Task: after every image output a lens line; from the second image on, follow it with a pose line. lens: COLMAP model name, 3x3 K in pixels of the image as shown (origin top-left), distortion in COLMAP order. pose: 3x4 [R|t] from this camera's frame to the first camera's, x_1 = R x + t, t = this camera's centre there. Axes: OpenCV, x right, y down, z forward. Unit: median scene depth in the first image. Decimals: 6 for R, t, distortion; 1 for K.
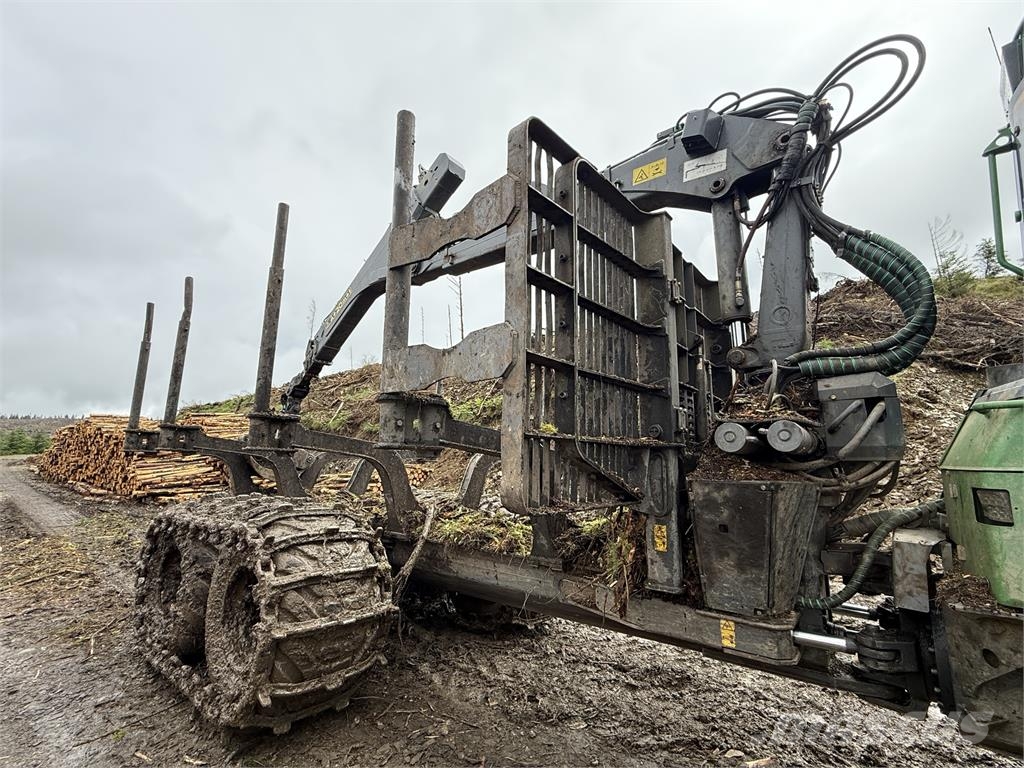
lens RADIAL K [[461.3, 0, 511.3], [0, 461.3, 386.7], [0, 0, 1]] dist [0.000227, -0.000485]
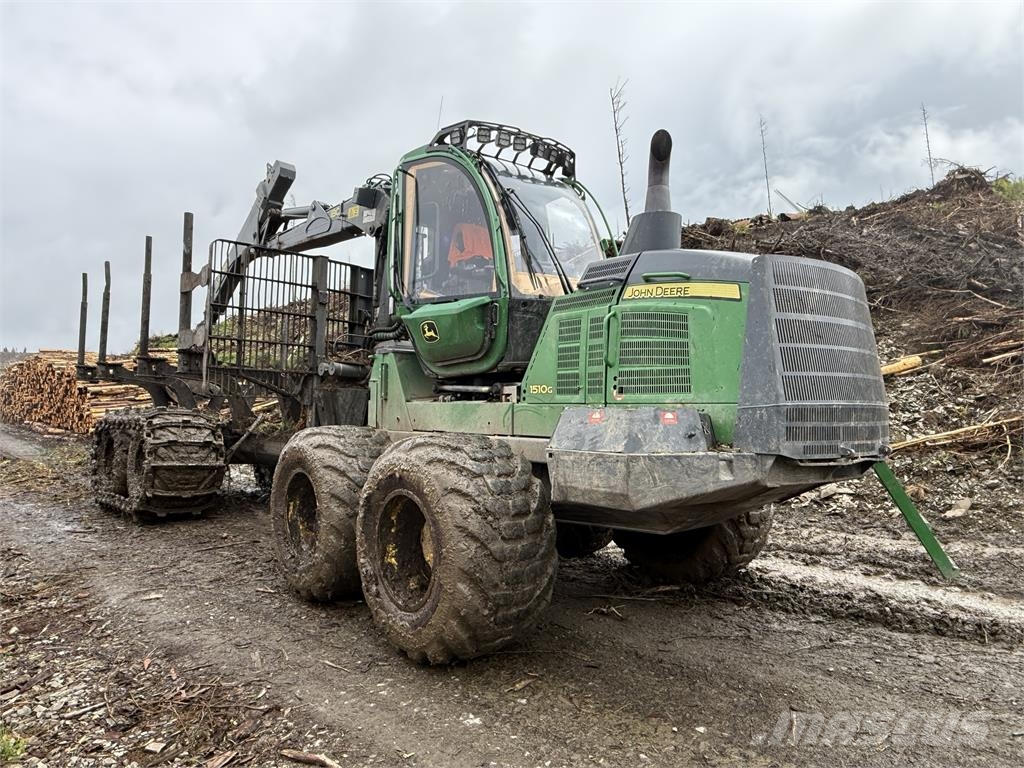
lens RADIAL K [[649.2, 0, 512.9], [0, 649.2, 389.4], [0, 0, 1]] dist [-0.000753, 0.001613]
pose [[0.994634, 0.007795, -0.103166, 1.287596], [0.005049, 0.992312, 0.123657, -0.134666], [0.103336, -0.123514, 0.986948, -1.532986]]
